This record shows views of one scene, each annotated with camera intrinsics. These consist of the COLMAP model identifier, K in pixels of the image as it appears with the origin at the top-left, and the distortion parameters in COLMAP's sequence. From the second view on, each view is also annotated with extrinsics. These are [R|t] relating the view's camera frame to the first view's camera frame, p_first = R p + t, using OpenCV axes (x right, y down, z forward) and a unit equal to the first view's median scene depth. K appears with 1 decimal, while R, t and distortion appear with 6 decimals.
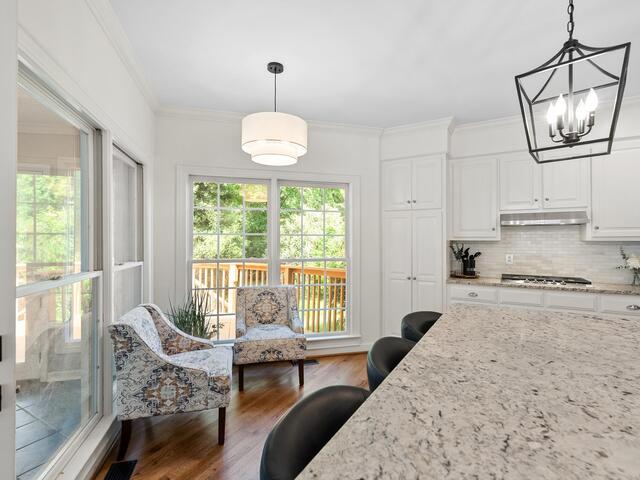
lens RADIAL K [[314.6, 0, 319.8], [0, 314.6, 240.2], [0, 0, 1]] dist [0.000491, 0.001486]
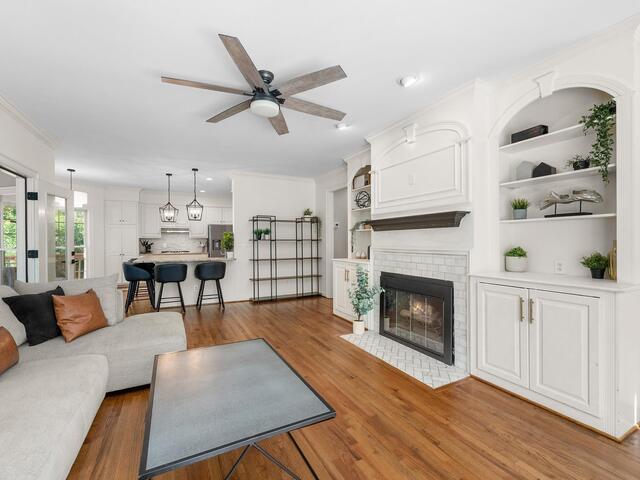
lens RADIAL K [[286.1, 0, 319.4], [0, 286.1, 238.9], [0, 0, 1]] dist [0.005877, -0.000058]
pose [[0.541196, -0.000429, 0.840896, -0.703446], [0.004980, 0.999984, -0.002695, 0.022024], [-0.840882, 0.005646, 0.541190, -1.372393]]
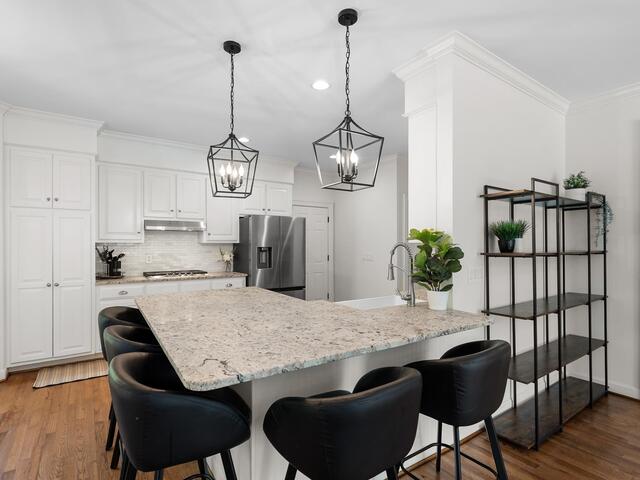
lens RADIAL K [[331.9, 0, 318.4], [0, 331.9, 242.5], [0, 0, 1]] dist [-0.005957, 0.000153]
pose [[0.432980, 0.002488, 0.901400, -0.239574], [-0.002520, 0.999996, -0.001550, 0.000073], [-0.901400, -0.001601, 0.432984, -0.095255]]
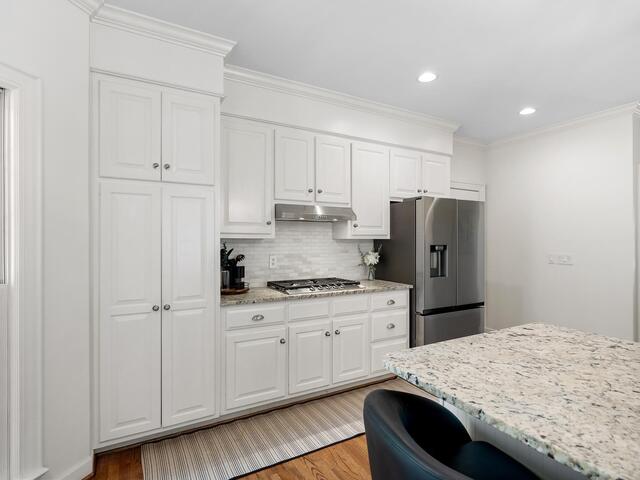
lens RADIAL K [[331.9, 0, 318.8], [0, 331.9, 237.7], [0, 0, 1]] dist [-0.005957, 0.000153]
pose [[0.511493, 0.004195, 0.859277, -0.061766], [-0.003942, 0.999989, -0.002536, 0.000891], [-0.859278, -0.002090, 0.511504, 0.497067]]
